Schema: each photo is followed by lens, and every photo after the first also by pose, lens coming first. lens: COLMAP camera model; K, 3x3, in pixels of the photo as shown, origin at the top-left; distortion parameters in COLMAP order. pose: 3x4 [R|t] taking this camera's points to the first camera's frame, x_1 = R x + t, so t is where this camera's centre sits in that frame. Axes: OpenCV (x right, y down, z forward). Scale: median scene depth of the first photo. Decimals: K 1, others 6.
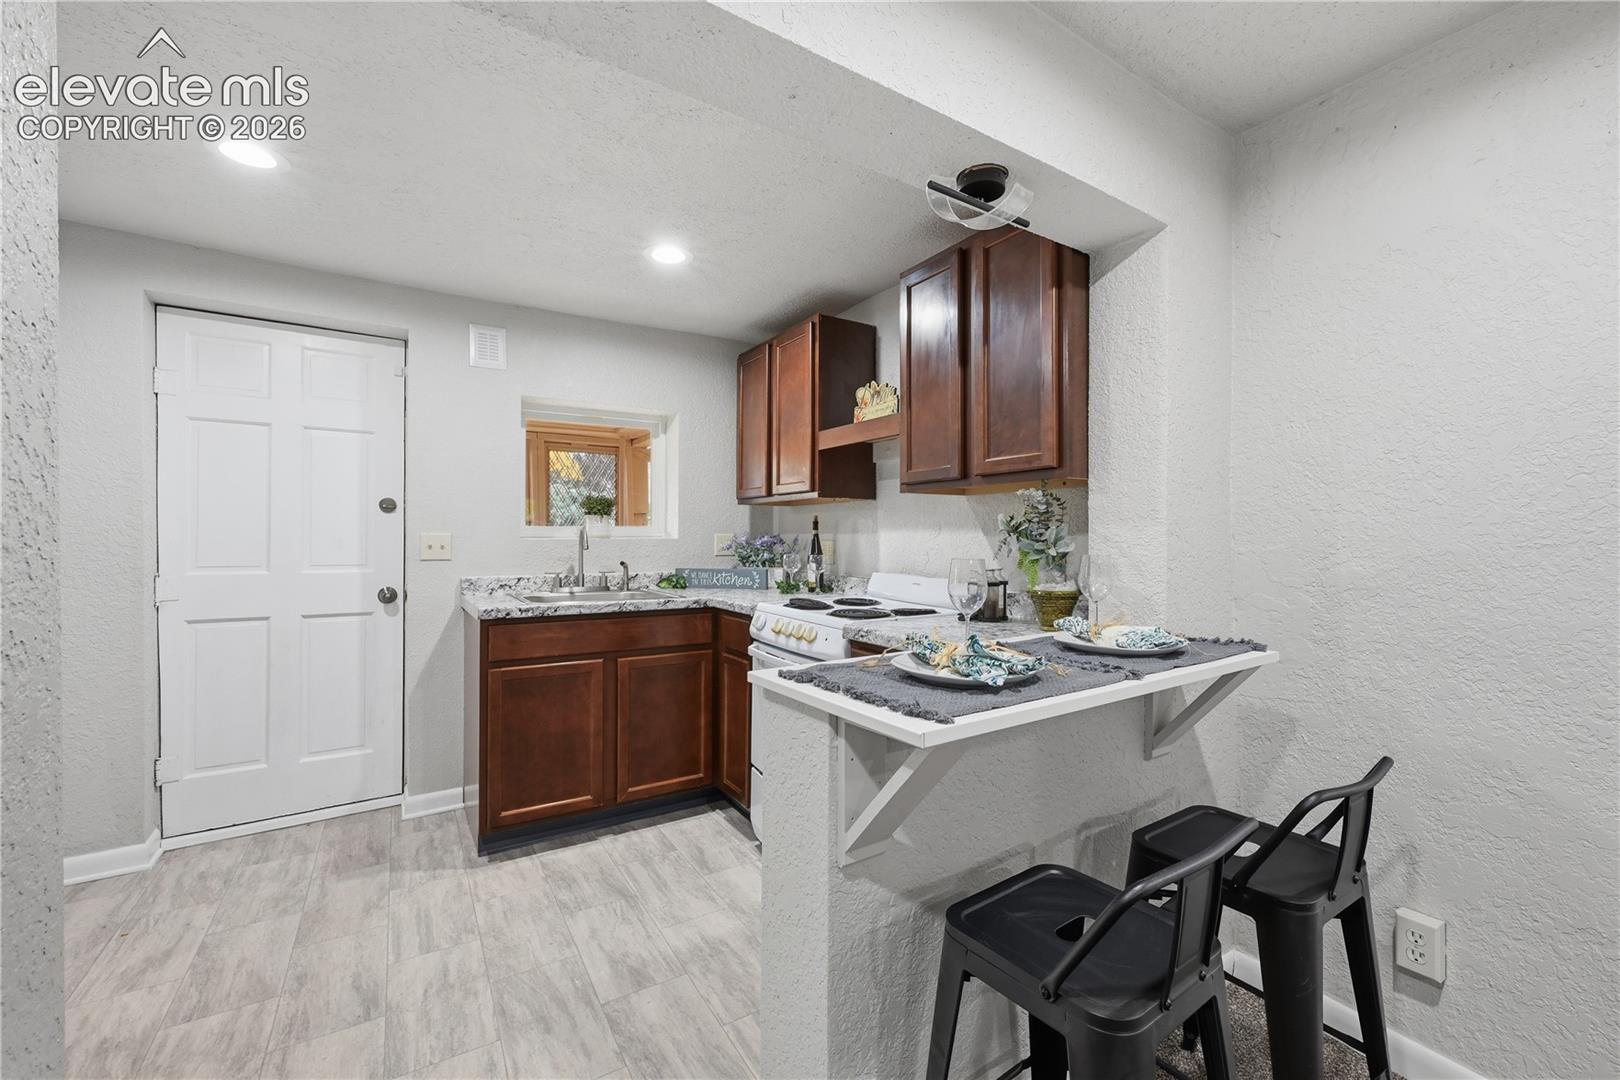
lens RADIAL K [[680.0, 0, 810.0], [0, 680.0, 540.0], [0, 0, 1]] dist [0.001089, -0.000051]
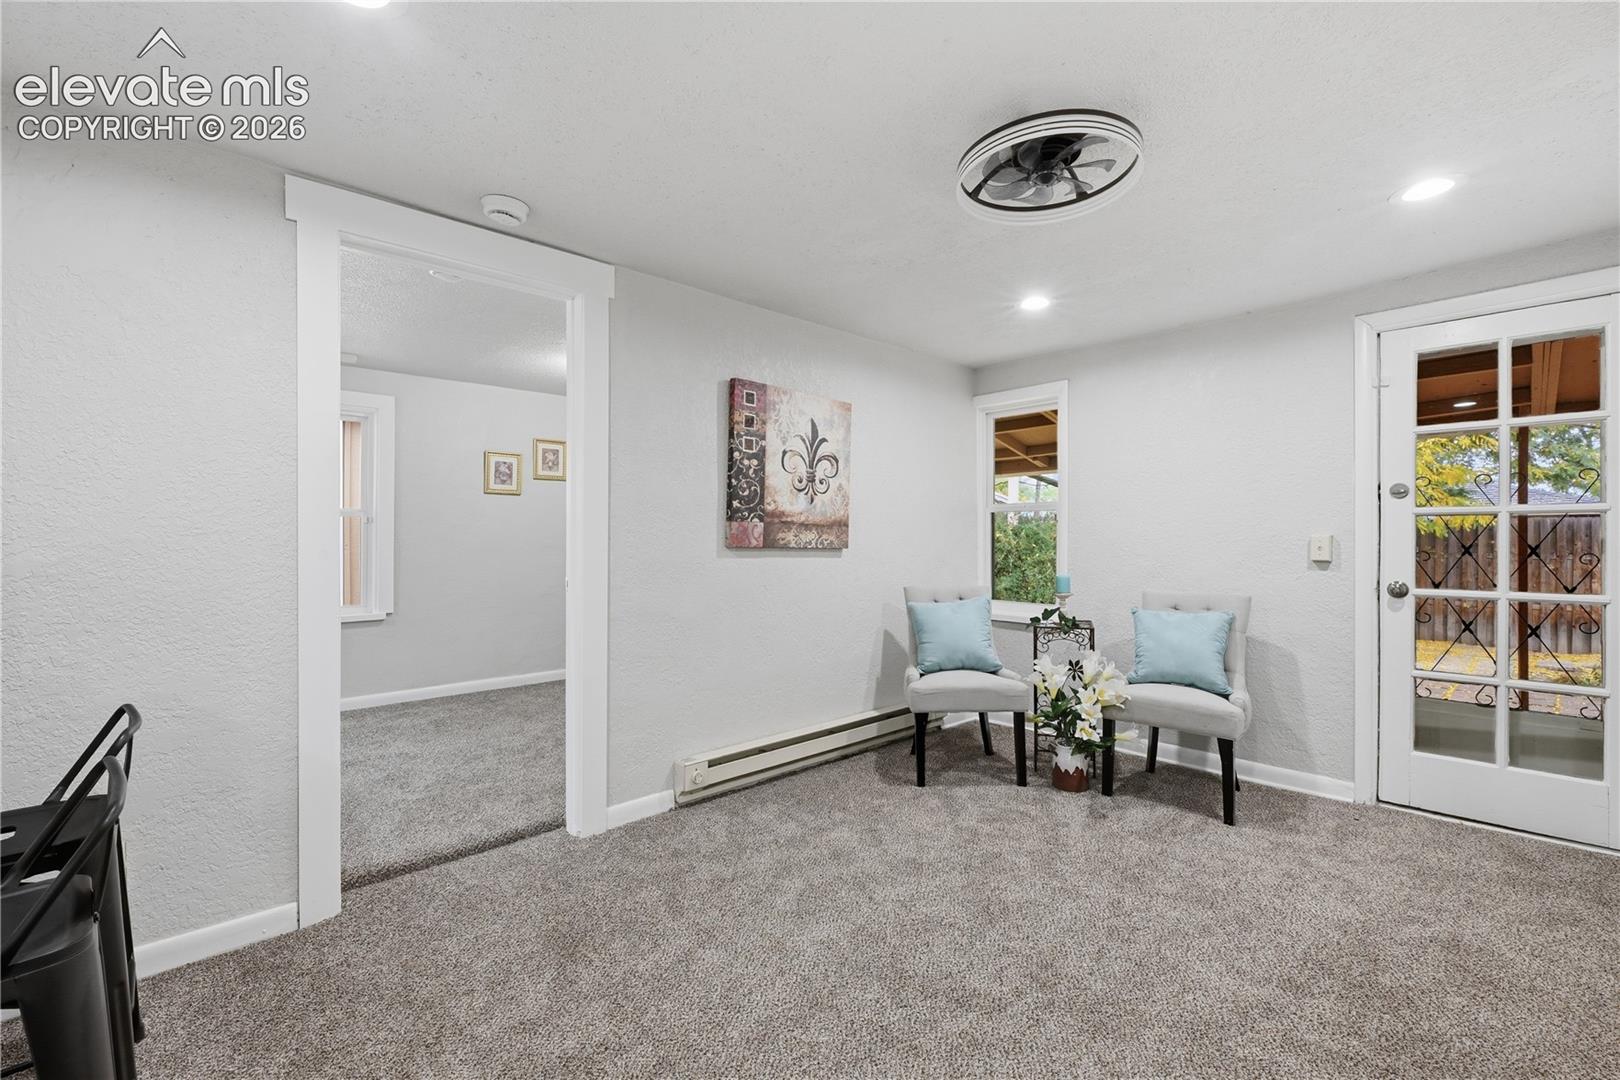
lens RADIAL K [[680.0, 0, 810.0], [0, 680.0, 540.0], [0, 0, 1]] dist [0.001089, -0.000051]
pose [[-0.233639, -0.017118, 0.972173, -0.562310], [0.000819, 0.999841, 0.017802, -0.003581], [-0.972323, 0.004956, -0.233588, 0.085389]]
